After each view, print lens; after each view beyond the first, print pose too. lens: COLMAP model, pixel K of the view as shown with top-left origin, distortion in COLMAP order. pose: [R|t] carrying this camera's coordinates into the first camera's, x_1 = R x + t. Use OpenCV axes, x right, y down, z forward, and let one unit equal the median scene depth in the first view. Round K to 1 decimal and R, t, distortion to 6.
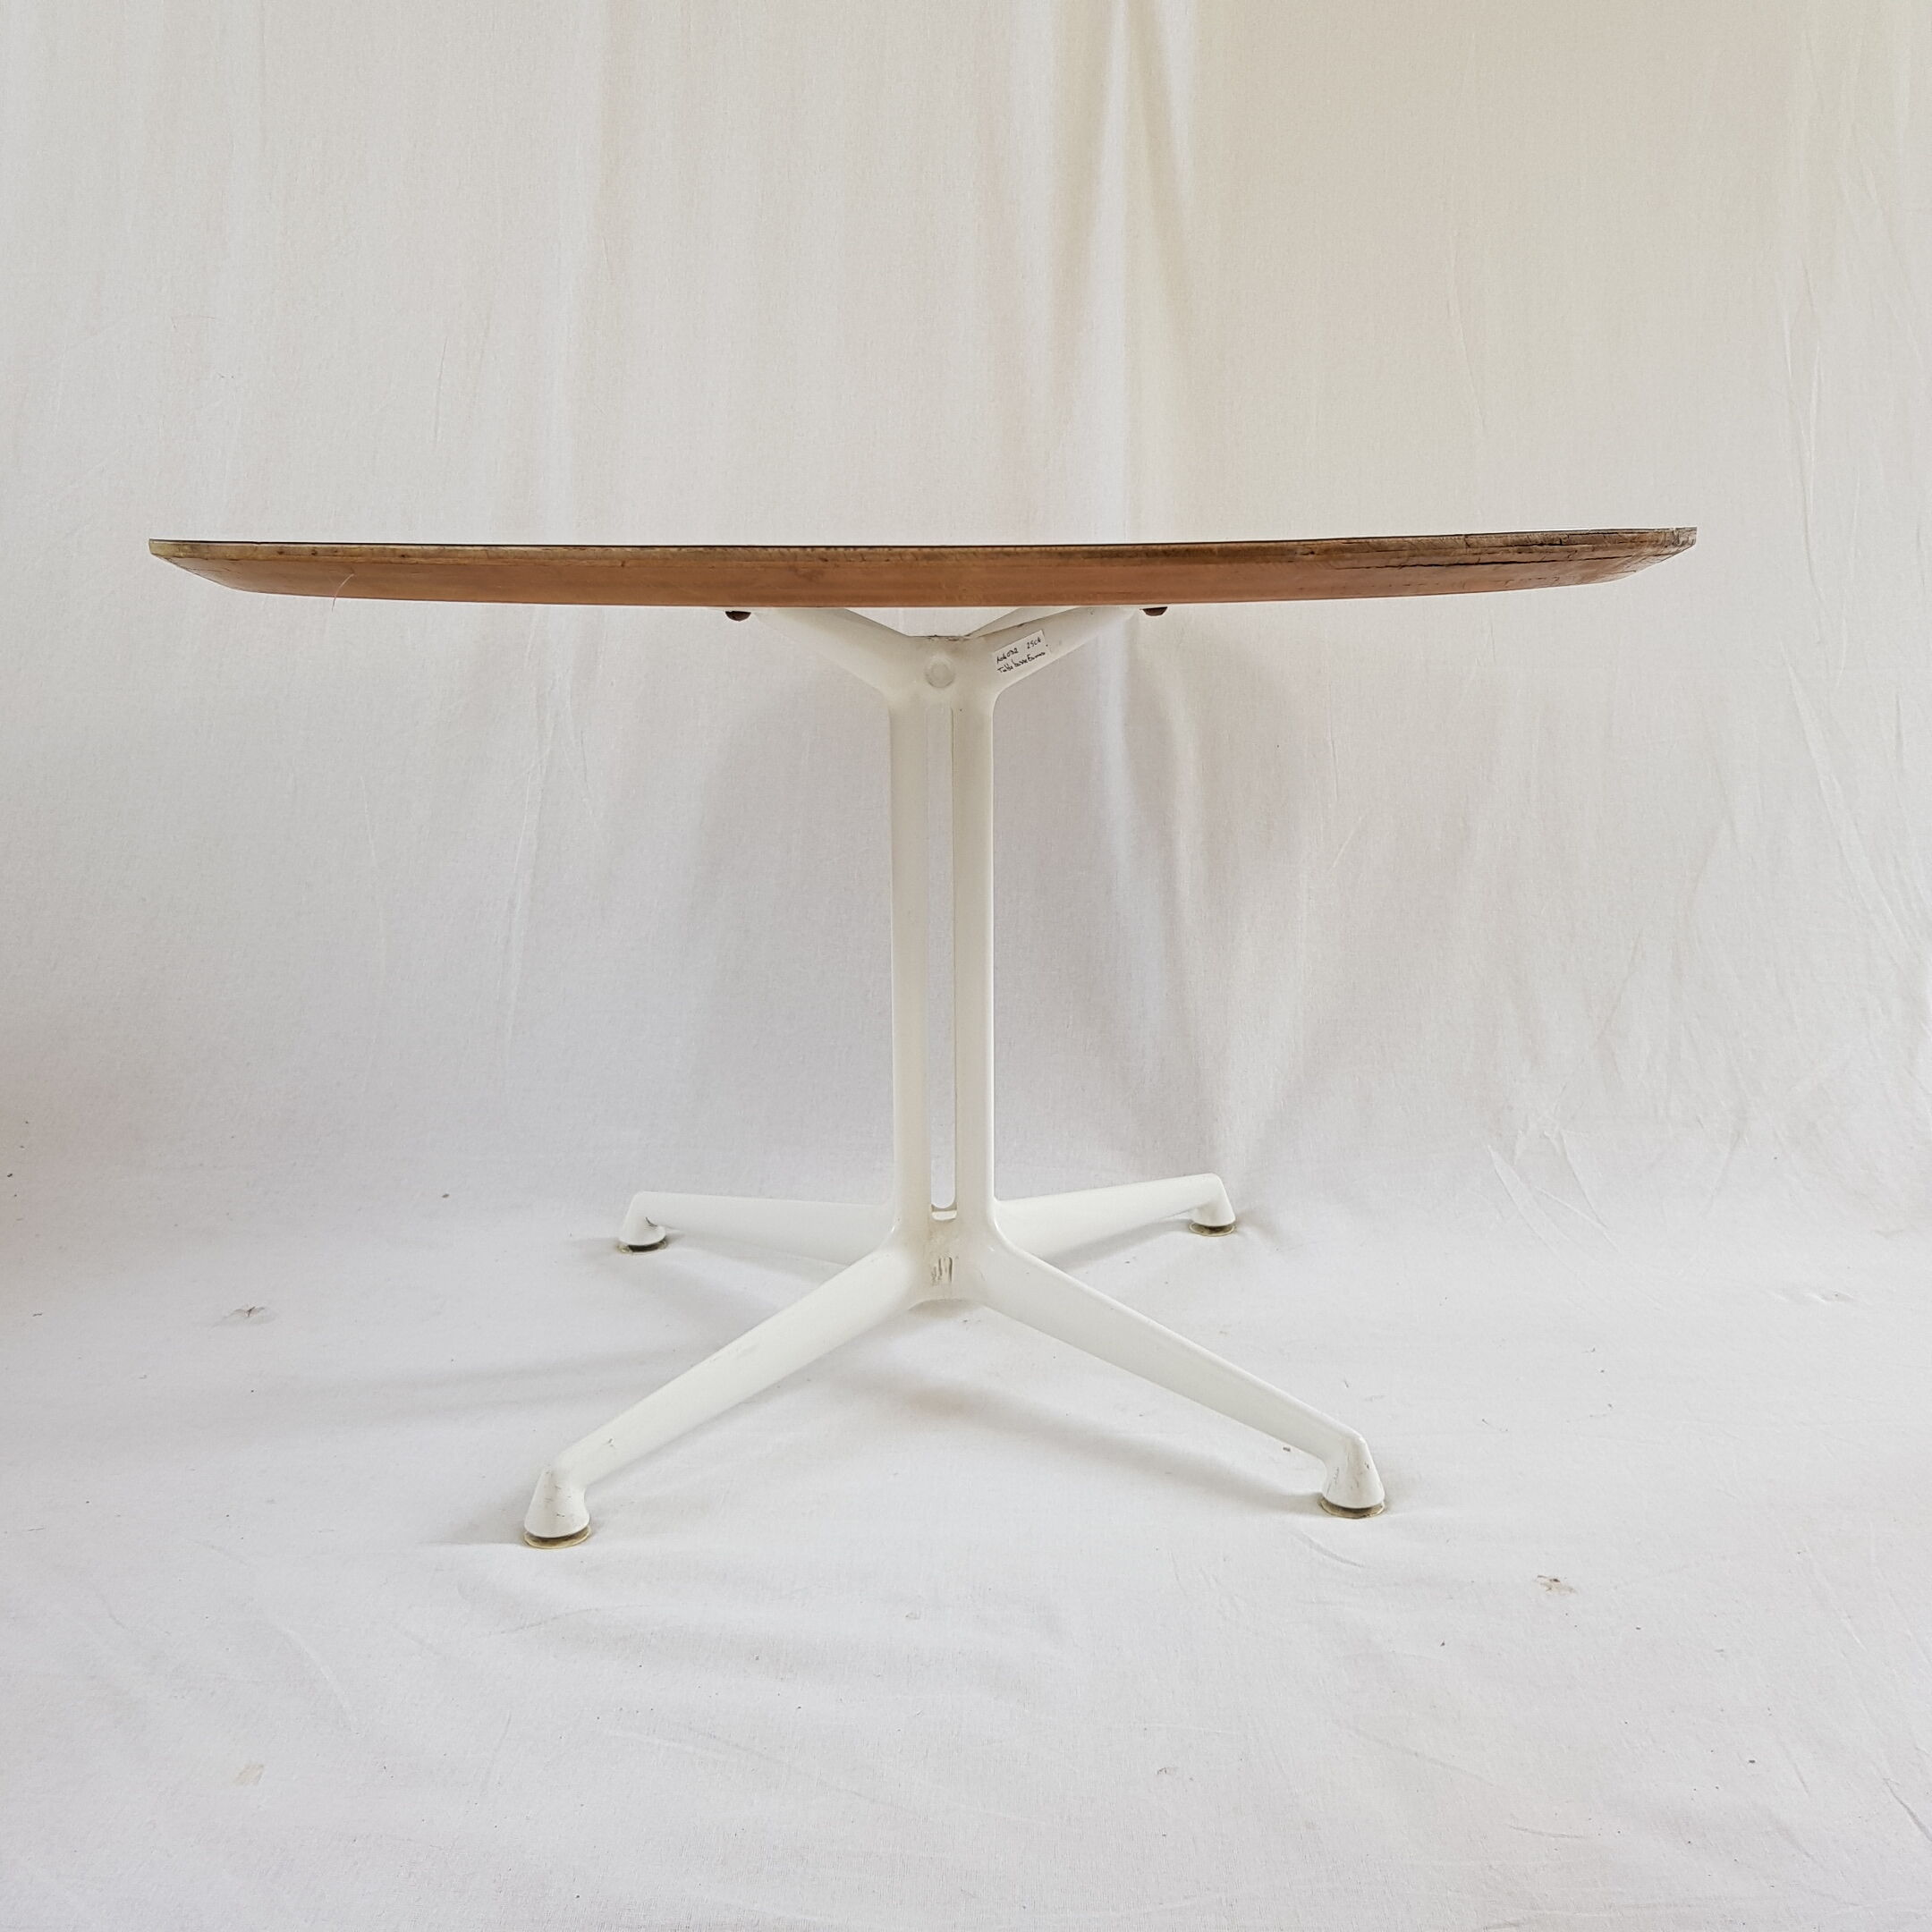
lens RADIAL K [[2005.8, 0, 997.1], [0, 2005.8, 931.9], [0, 0, 1]] dist [0.114206, -0.254142]
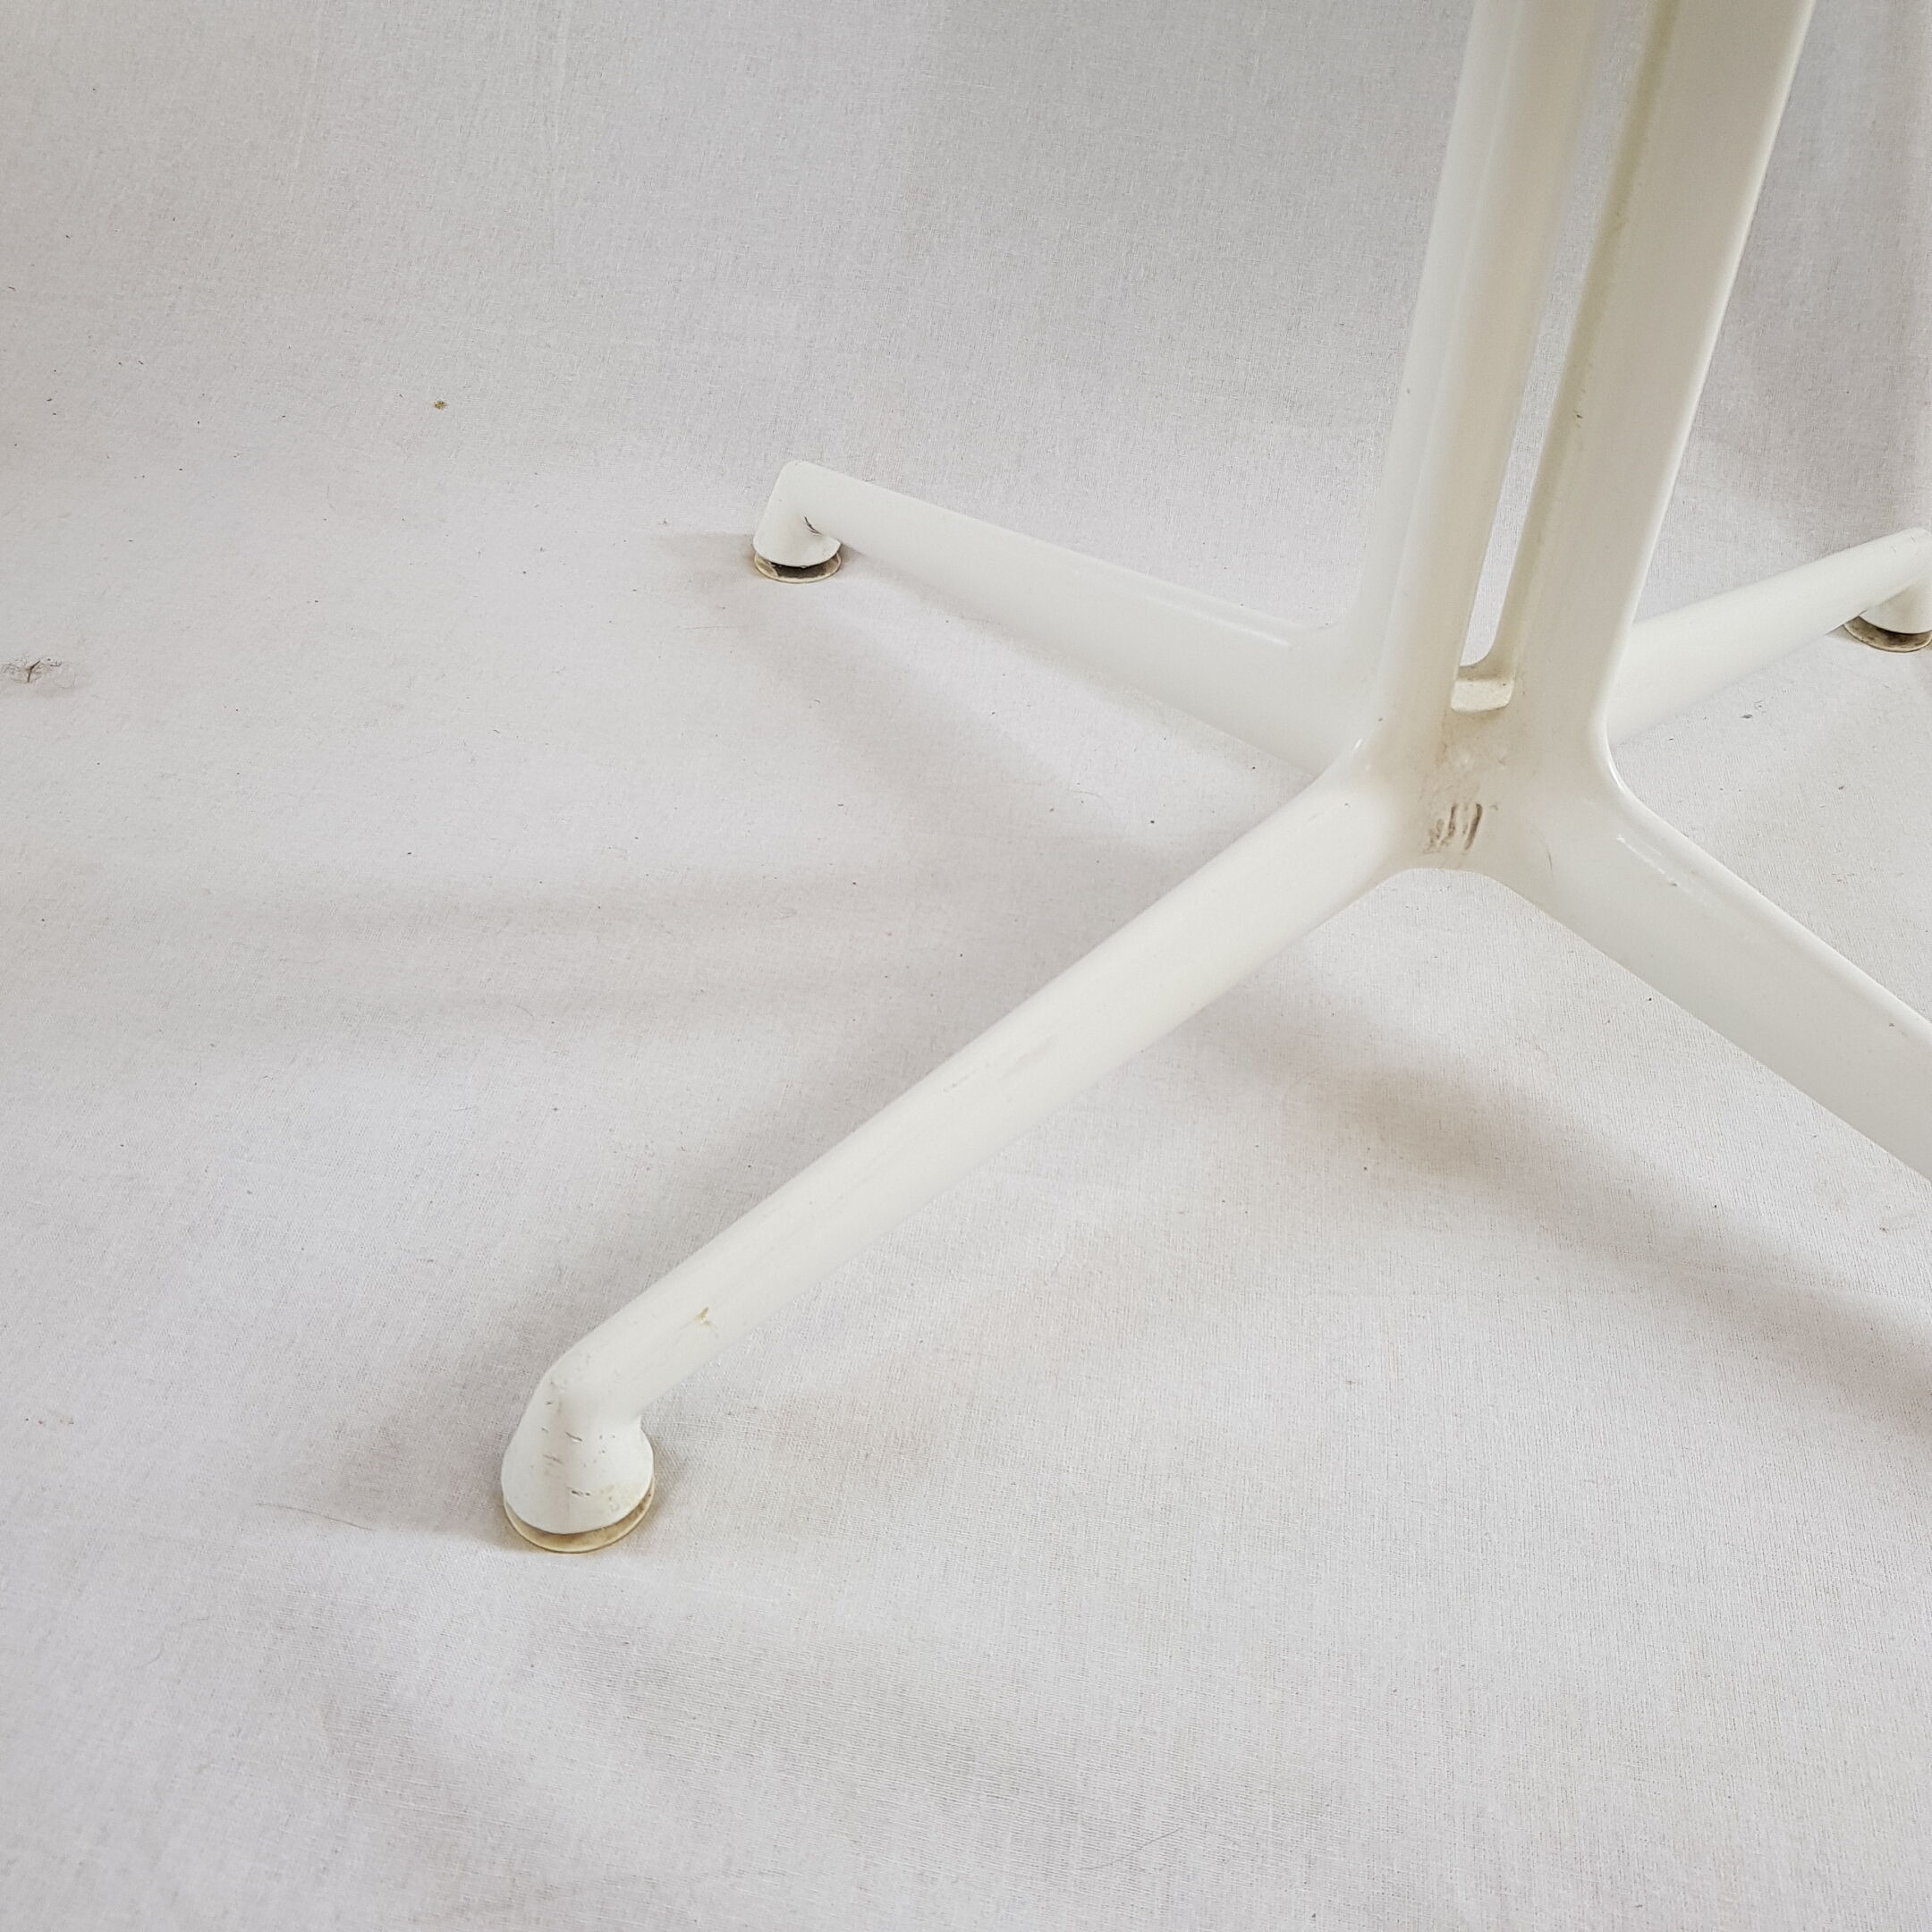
lens RADIAL K [[2002.8, 0, 977.2], [0, 2002.8, 932.1], [0, 0, 1]] dist [0.104304, -0.220630]
pose [[0.991776, 0.116513, -0.052959, -0.103671], [-0.078175, 0.879132, 0.470124, -0.012611], [0.101333, -0.462117, 0.881010, 0.571931]]
